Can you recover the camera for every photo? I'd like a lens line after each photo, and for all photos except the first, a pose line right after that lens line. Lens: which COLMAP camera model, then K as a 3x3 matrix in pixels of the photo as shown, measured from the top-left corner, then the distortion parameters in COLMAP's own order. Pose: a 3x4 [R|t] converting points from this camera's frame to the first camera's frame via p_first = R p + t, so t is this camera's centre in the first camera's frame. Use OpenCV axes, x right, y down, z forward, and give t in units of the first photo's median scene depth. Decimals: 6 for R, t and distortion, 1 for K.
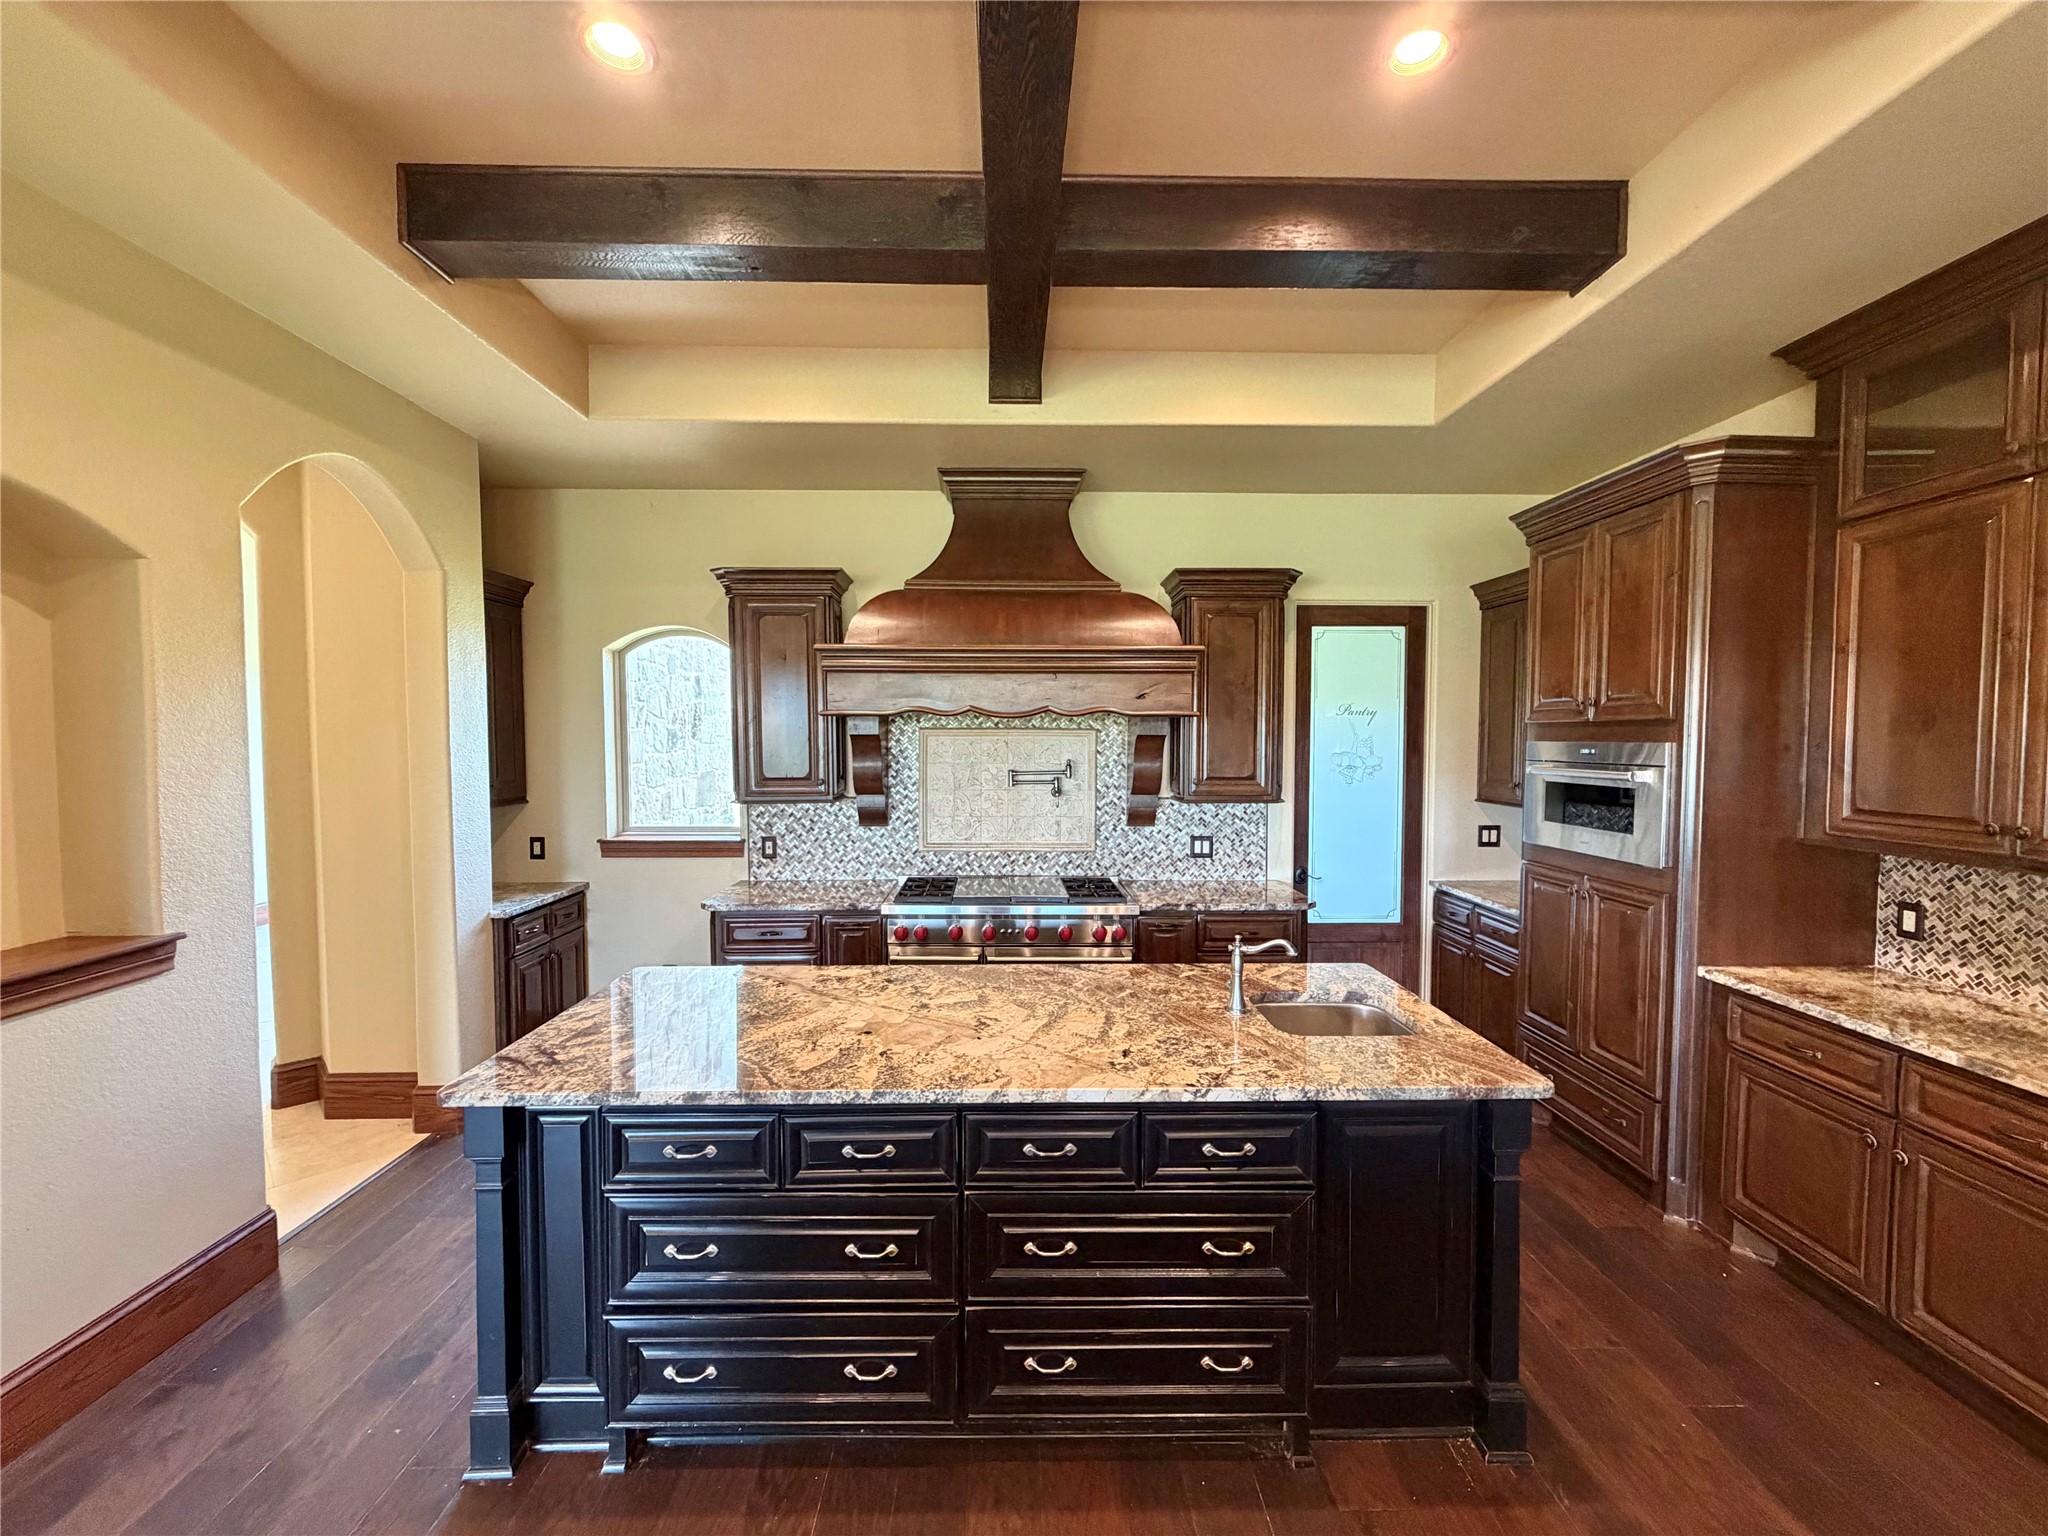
lens RADIAL K [[818.5, 0, 1025.6], [0, 818.5, 769.0], [0, 0, 1]] dist [-0.000965, 0.000676]
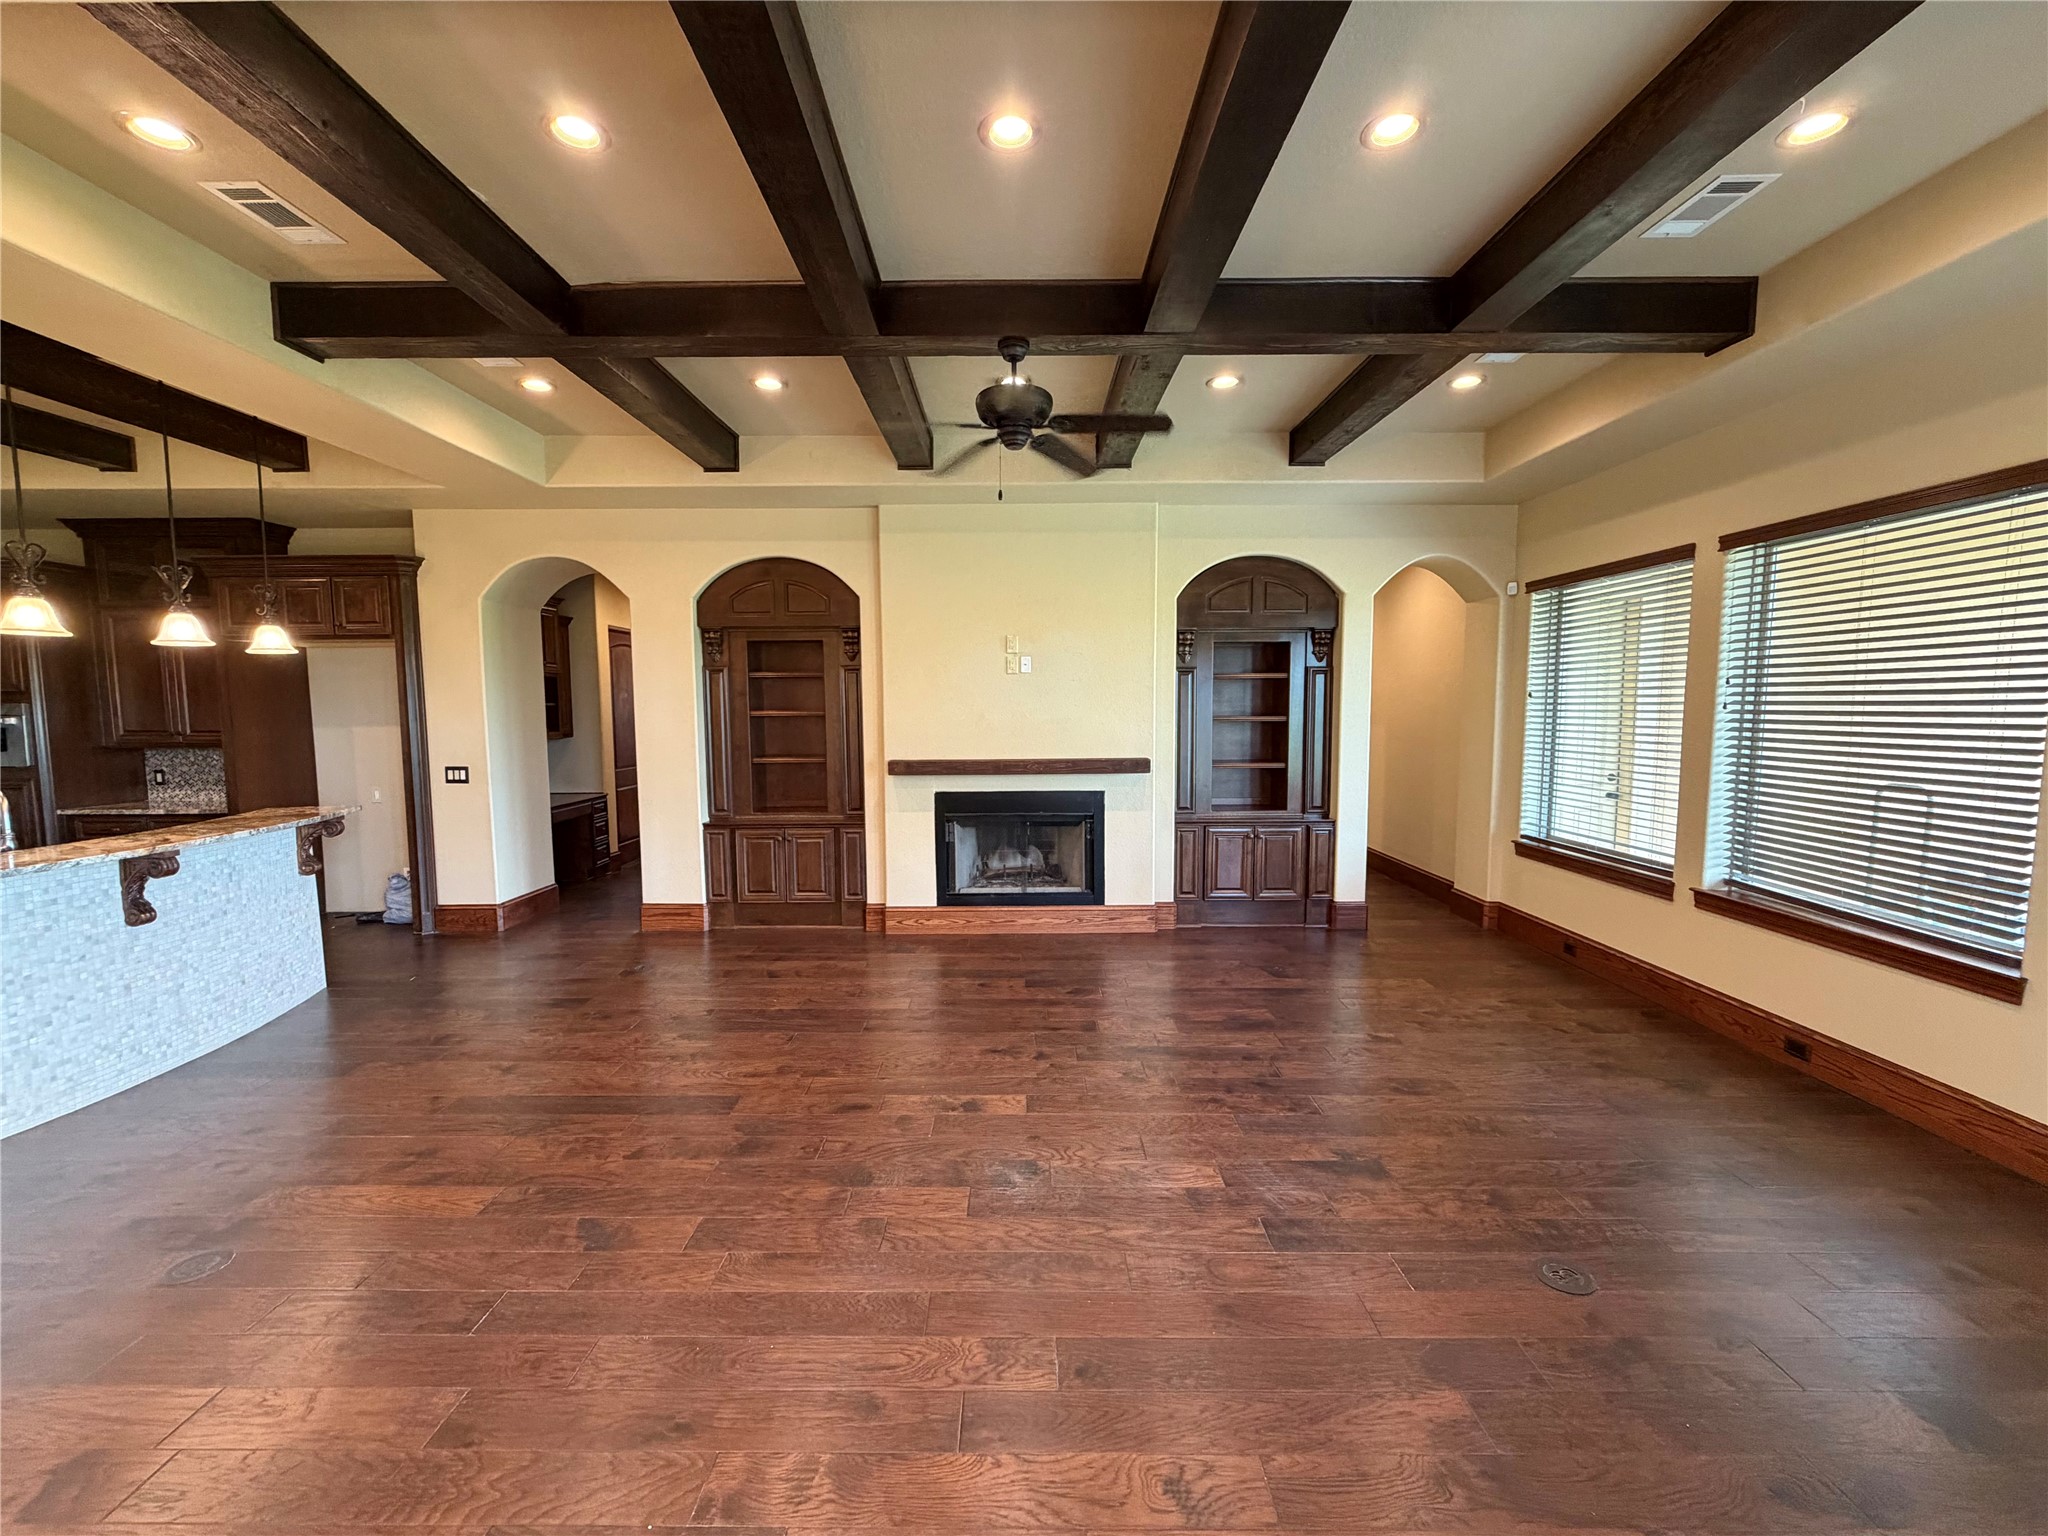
lens RADIAL K [[818.5, 0, 1010.8], [0, 818.5, 770.0], [0, 0, 1]] dist [-0.000965, 0.000676]
pose [[0.026905, -0.085616, 0.995965, -0.896981], [0.049069, 0.995238, 0.084228, 0.061081], [-0.998433, 0.046604, 0.030978, -1.135347]]
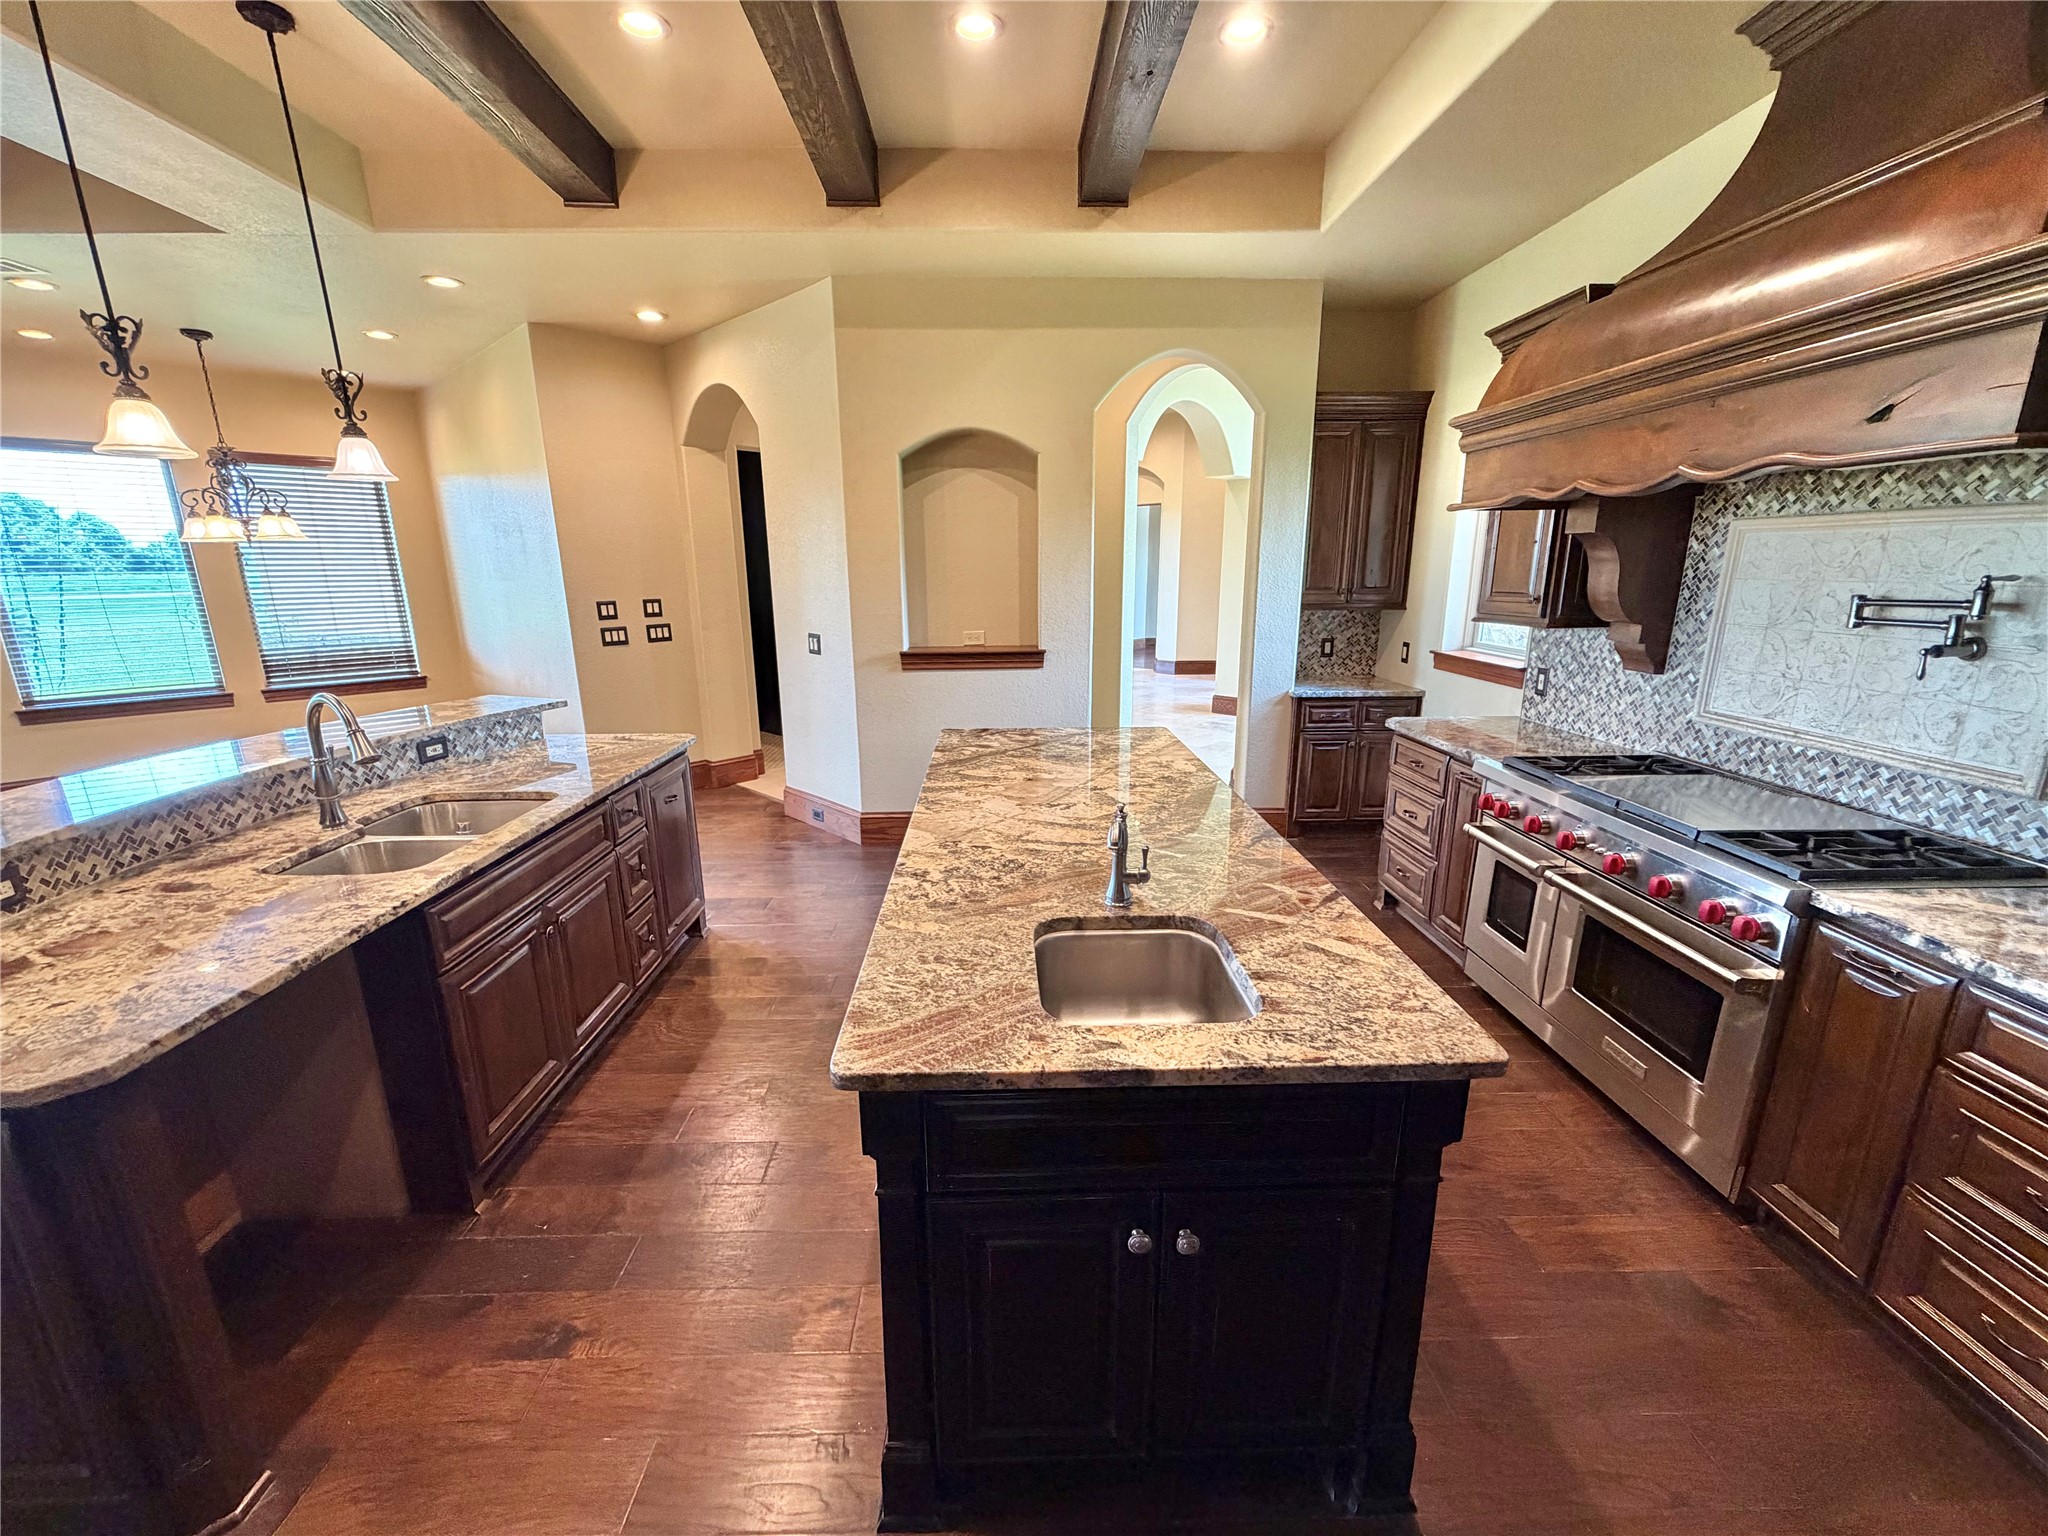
lens RADIAL K [[818.5, 0, 1009.6], [0, 818.5, 772.9], [0, 0, 1]] dist [-0.000965, 0.000676]
pose [[-0.004115, 0.246426, -0.969153, 0.594315], [-0.035086, 0.968529, 0.246416, 0.001926], [0.999376, 0.035017, 0.004661, 0.558606]]
